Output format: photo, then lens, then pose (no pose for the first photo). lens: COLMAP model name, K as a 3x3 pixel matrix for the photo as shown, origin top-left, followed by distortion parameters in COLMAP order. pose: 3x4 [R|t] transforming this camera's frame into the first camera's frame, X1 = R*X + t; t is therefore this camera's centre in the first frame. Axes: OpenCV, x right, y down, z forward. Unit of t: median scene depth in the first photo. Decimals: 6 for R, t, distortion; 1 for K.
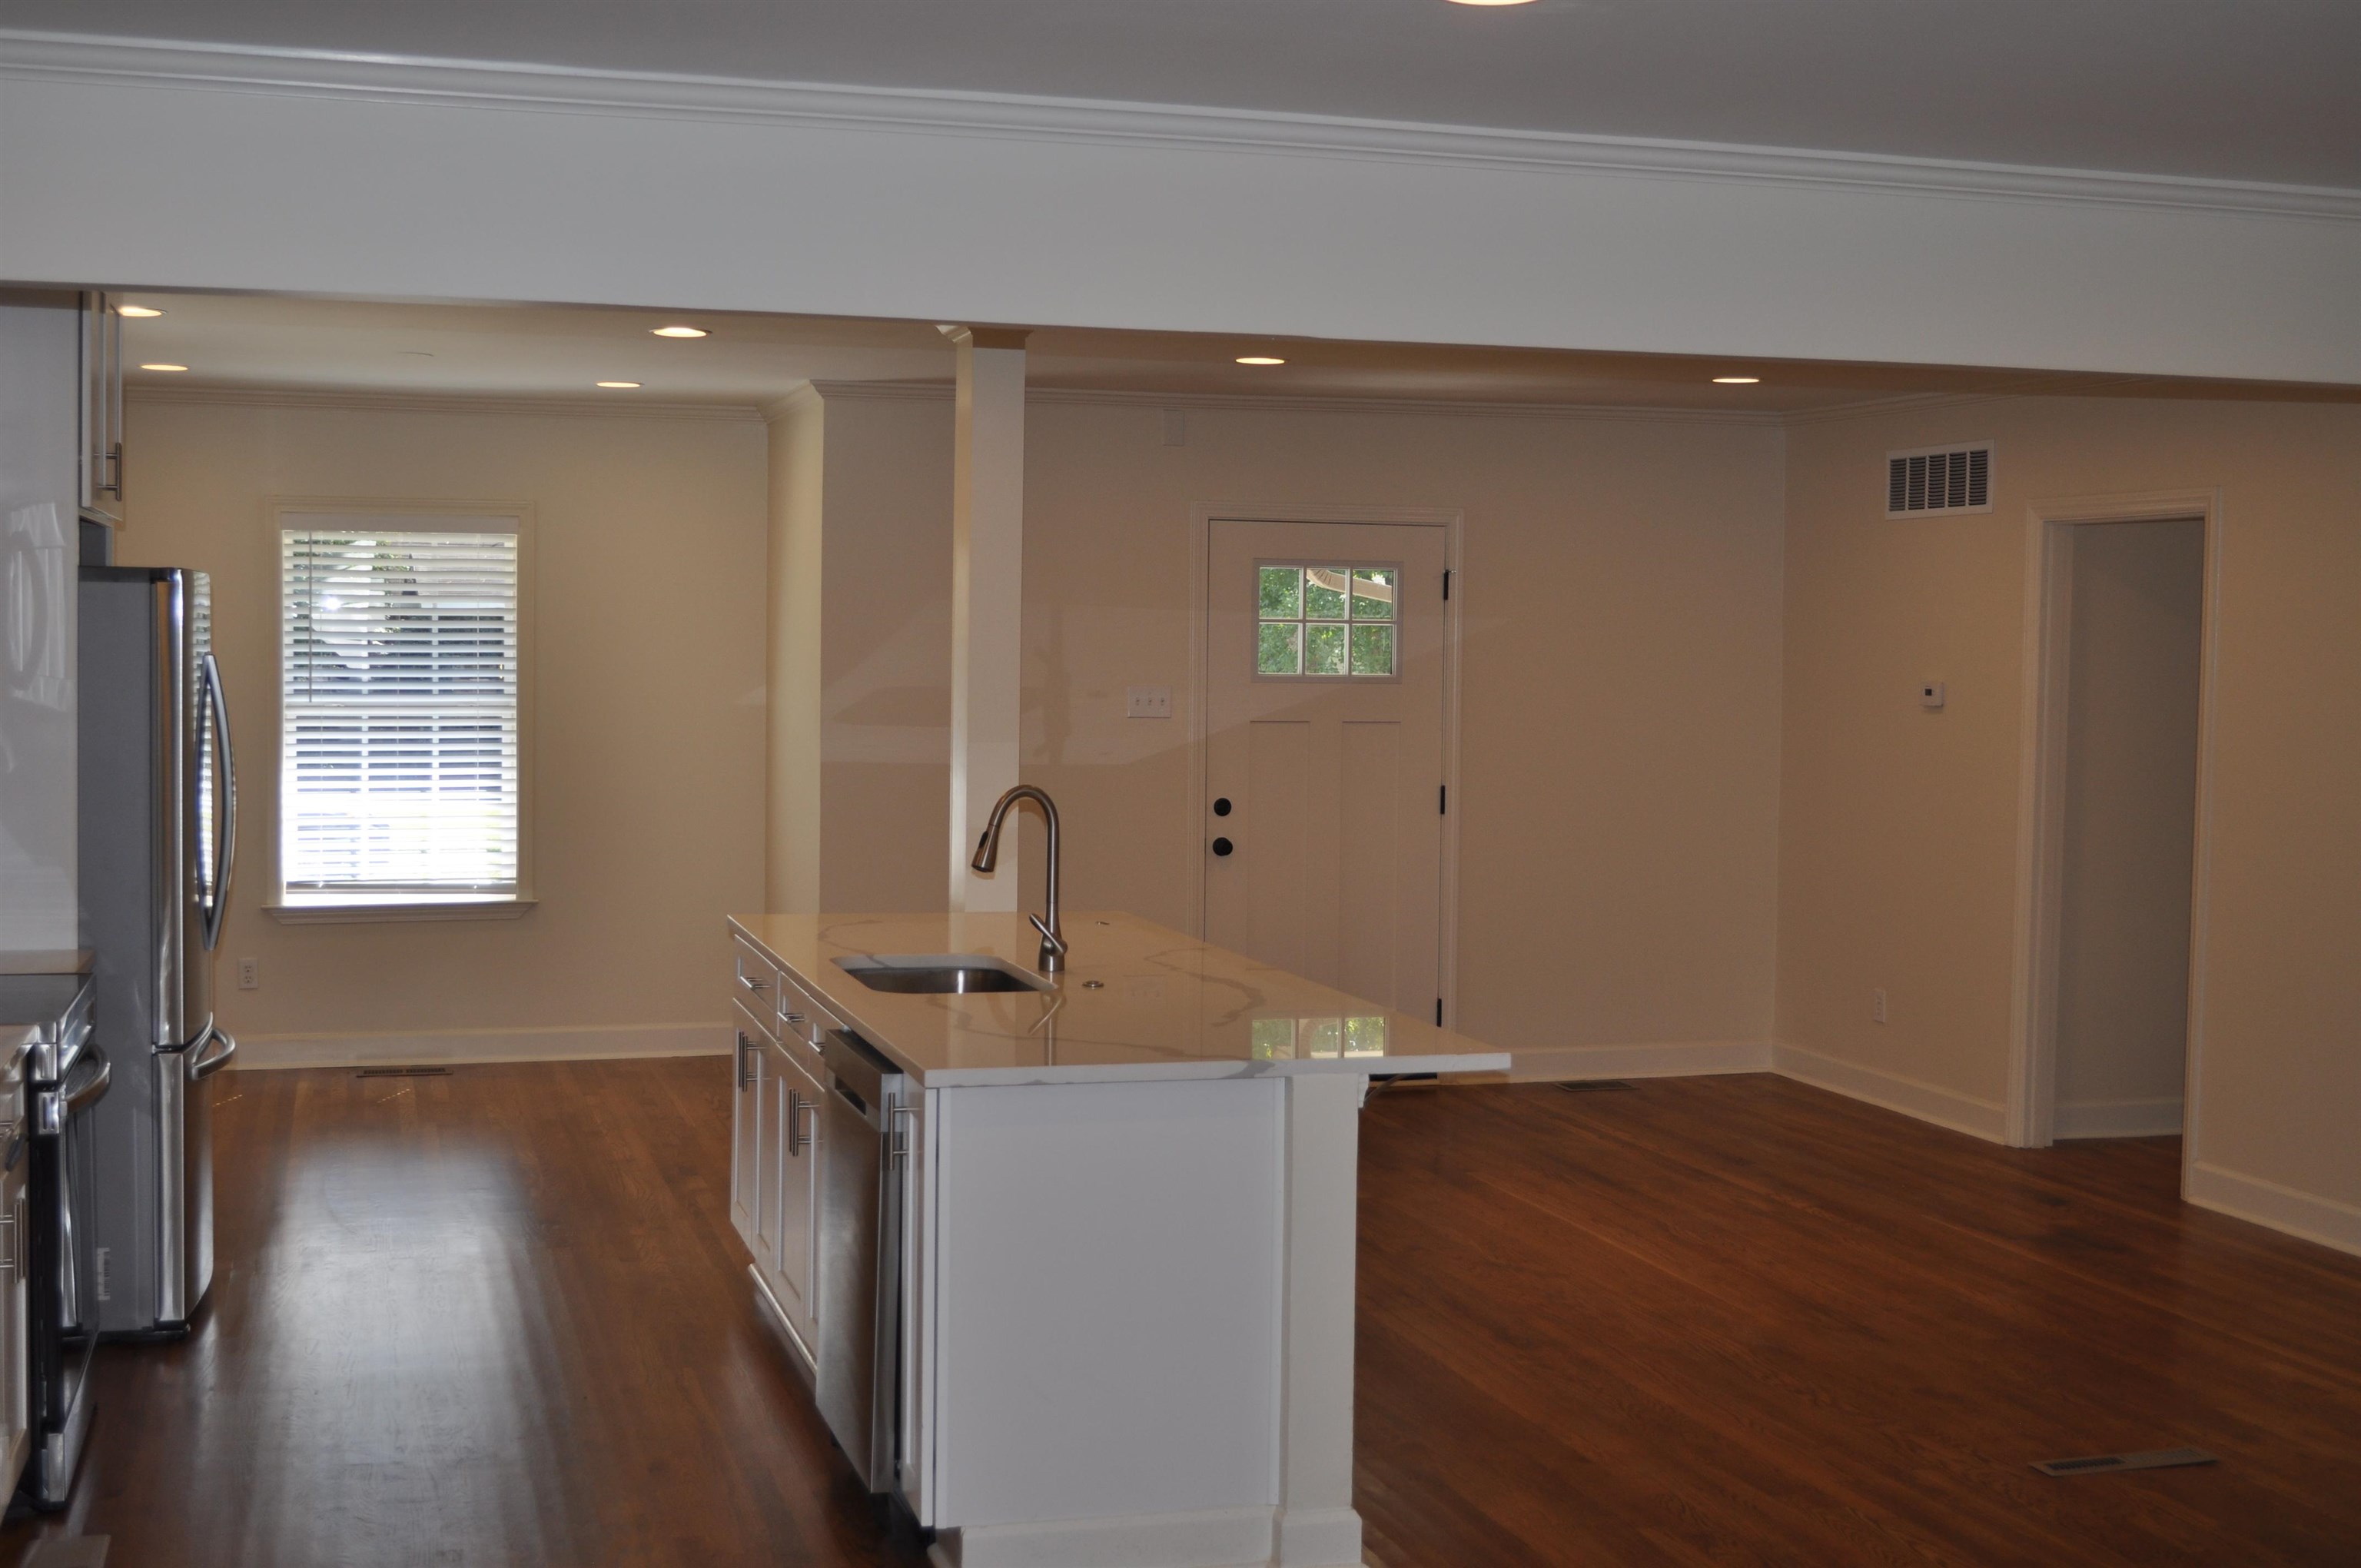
lens RADIAL K [[2780.8, 0, 1168.9], [0, 2780.8, 795.8], [0, 0, 1]] dist [-0.025892, 0.000000]
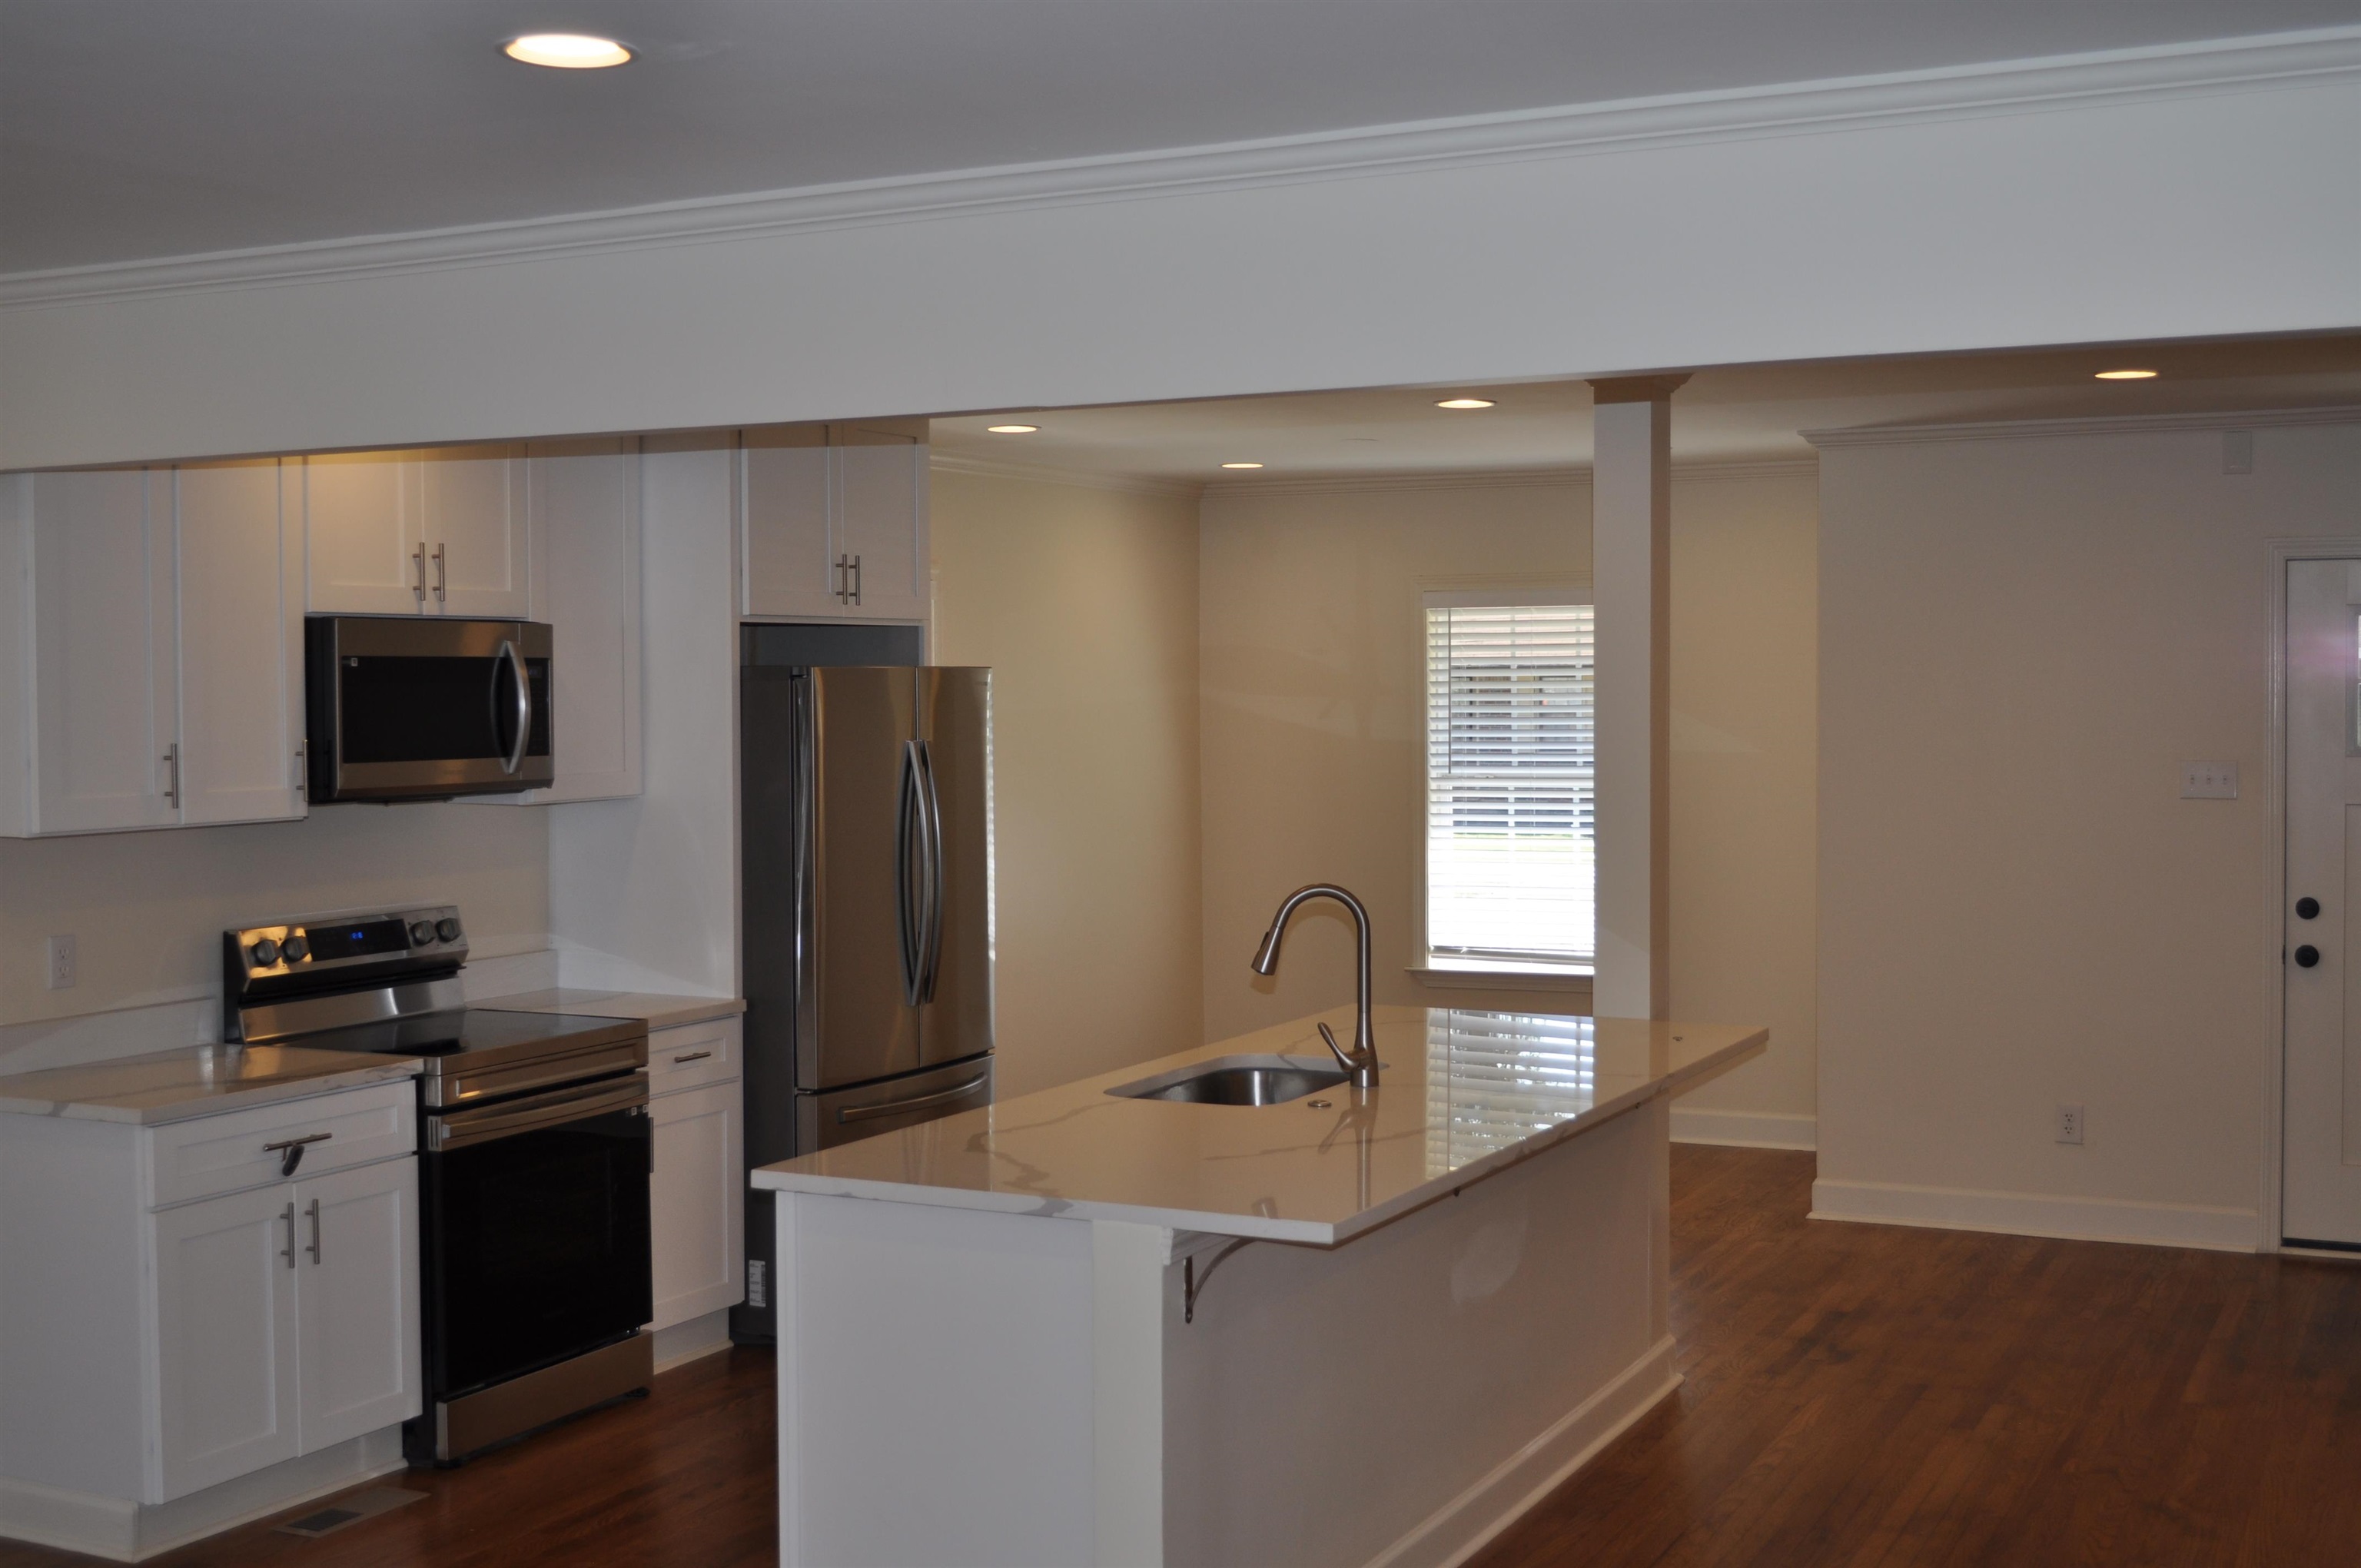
lens RADIAL K [[2780.8, 0, 1172.8], [0, 2780.8, 767.8], [0, 0, 1]] dist [-0.025892, 0.000000]
pose [[0.728331, 0.003291, -0.685218, 0.336612], [-0.021955, 0.999587, -0.018536, -0.014726], [0.684874, 0.028545, 0.728102, 0.176194]]
